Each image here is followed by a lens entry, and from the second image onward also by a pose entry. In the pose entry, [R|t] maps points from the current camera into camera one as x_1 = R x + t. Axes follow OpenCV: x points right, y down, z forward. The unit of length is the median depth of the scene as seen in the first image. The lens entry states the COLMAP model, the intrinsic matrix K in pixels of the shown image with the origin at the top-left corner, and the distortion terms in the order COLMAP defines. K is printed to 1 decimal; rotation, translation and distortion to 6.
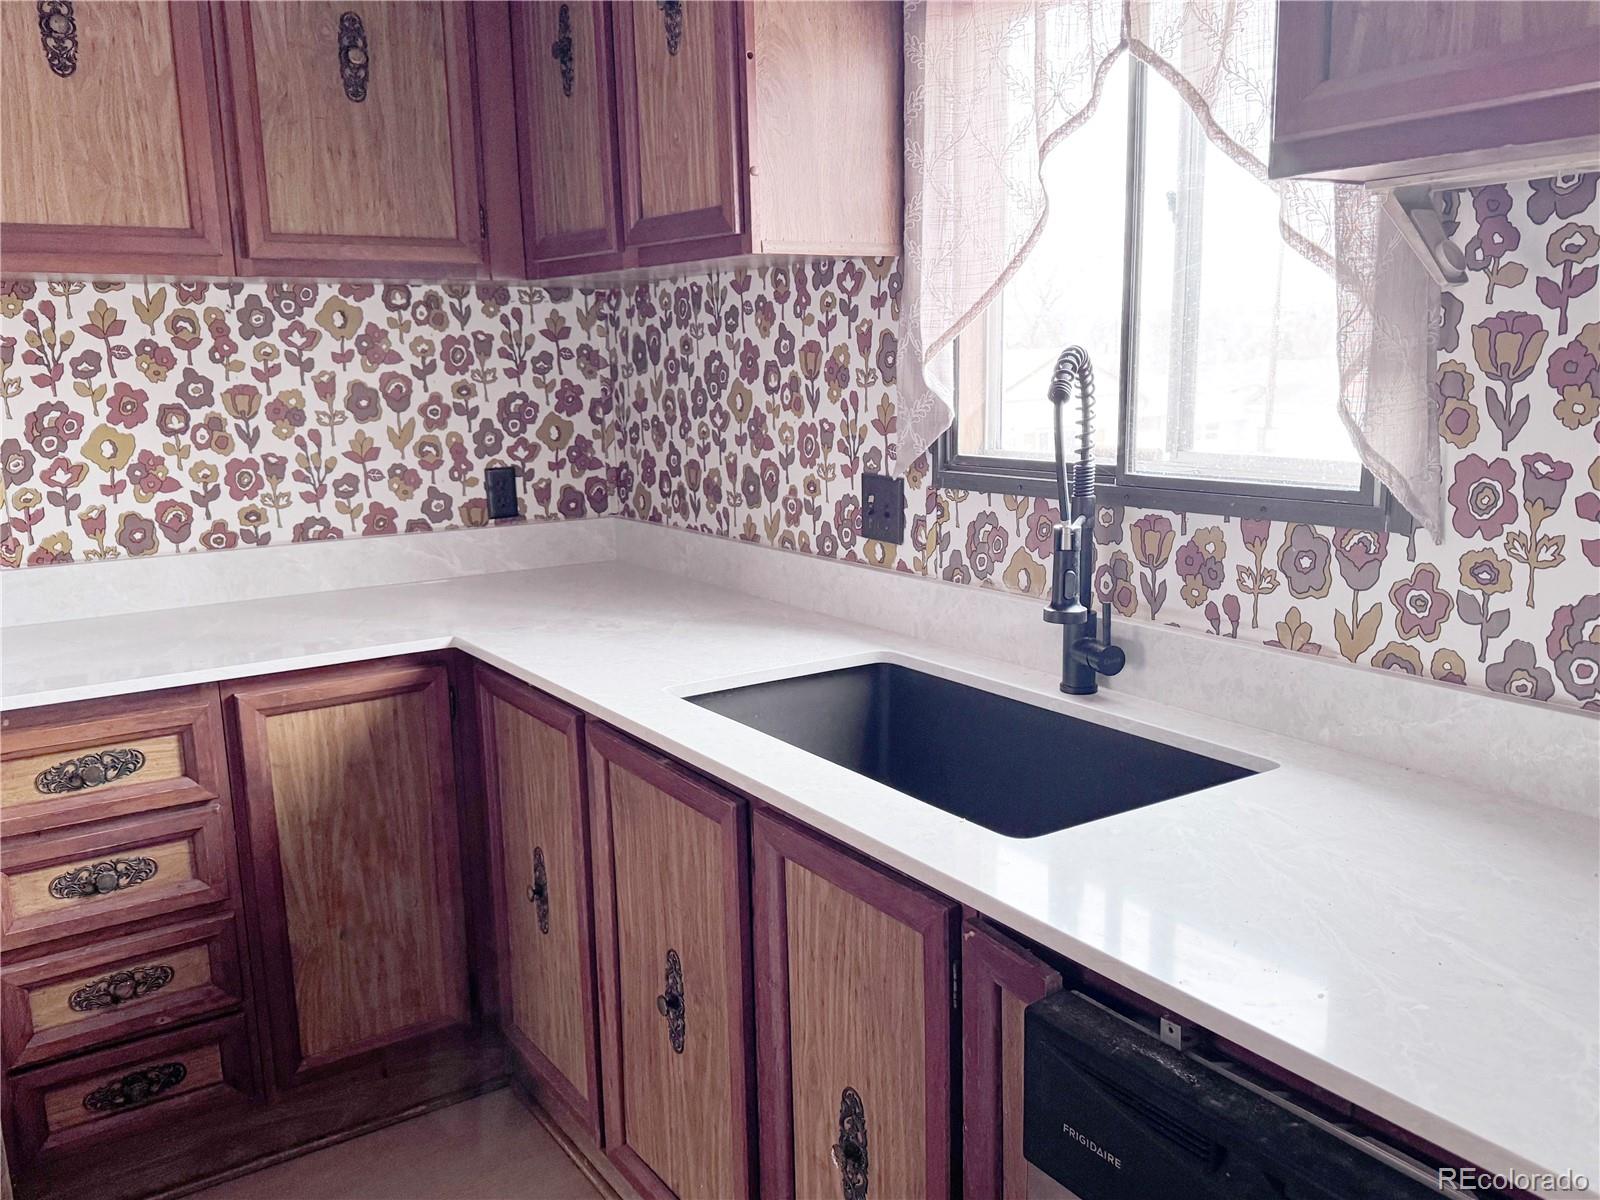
lens RADIAL K [[1303.0, 0, 800.0], [0, 1303.0, 600.0], [0, 0, 1]] dist [0.086092, -0.117933]
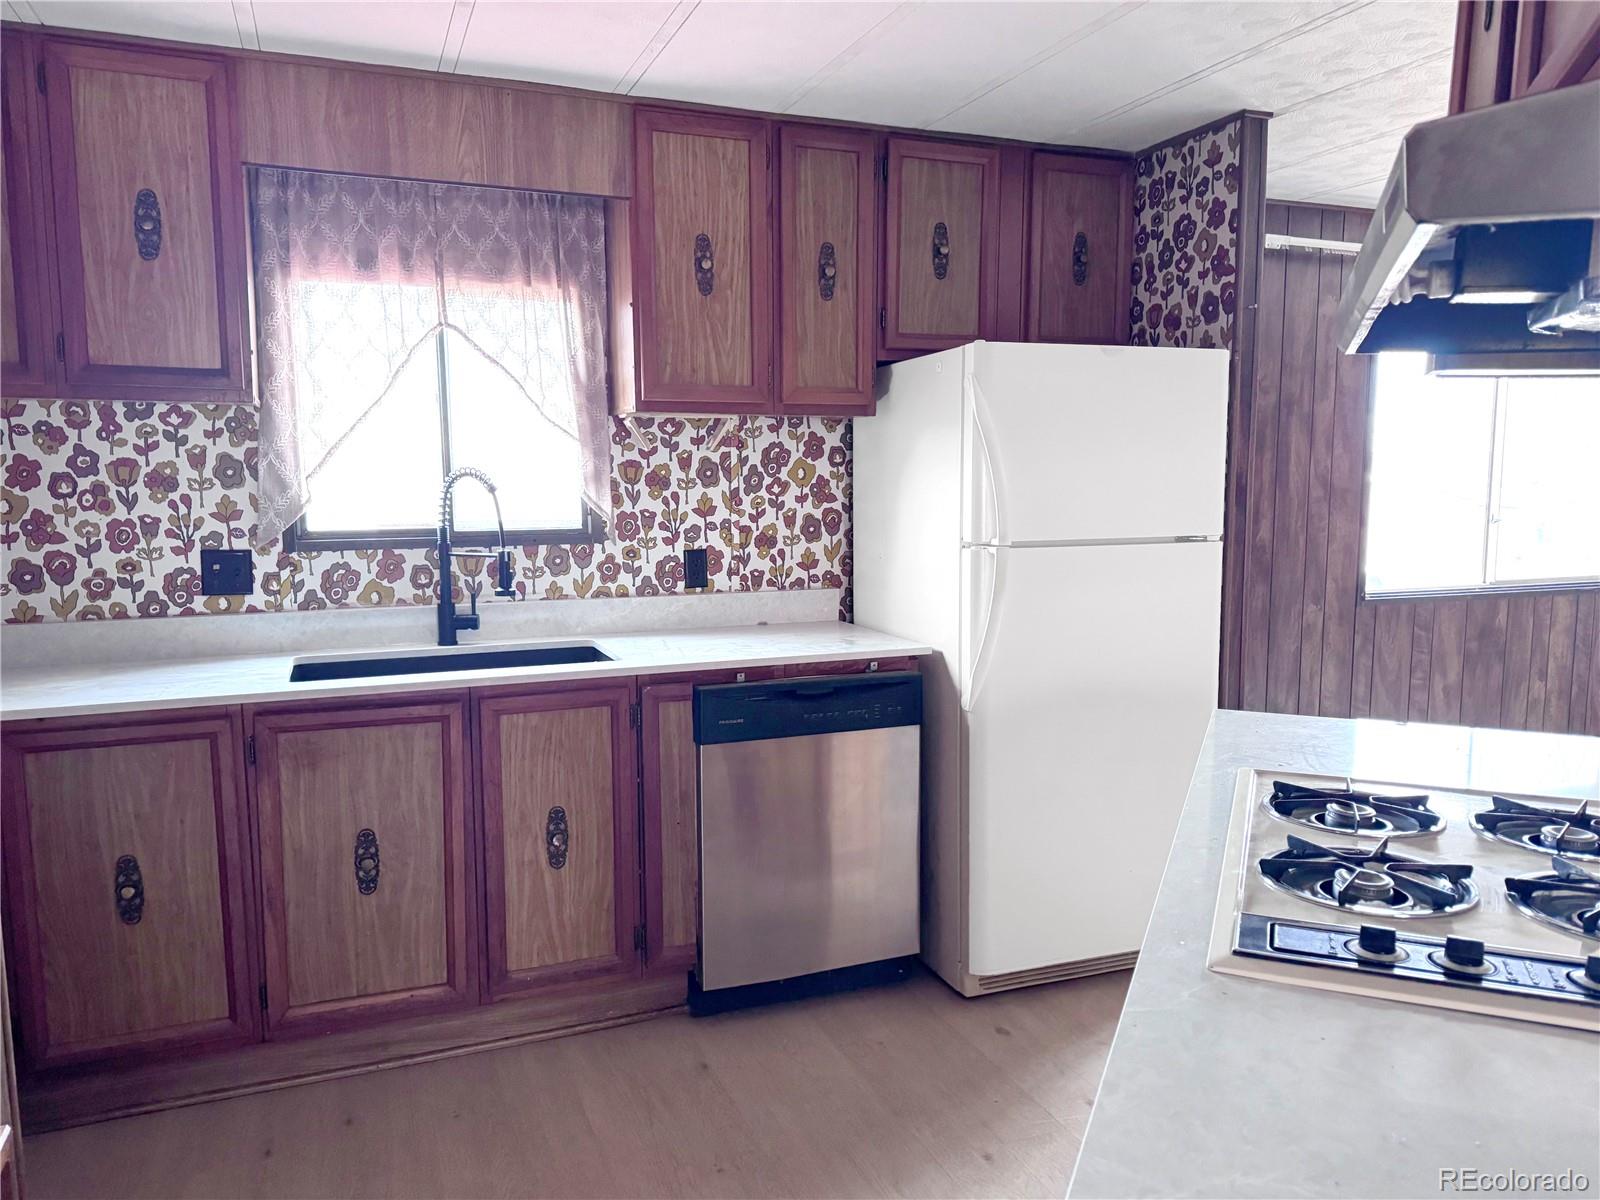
lens RADIAL K [[1135.3, 0, 800.0], [0, 1135.3, 600.0], [0, 0, 1]] dist [0.001197, -0.069266]
pose [[0.175504, -0.056873, 0.982835, -1.360916], [0.190557, 0.981412, 0.022763, 0.067900], [-0.965860, 0.183291, 0.183079, 0.195878]]
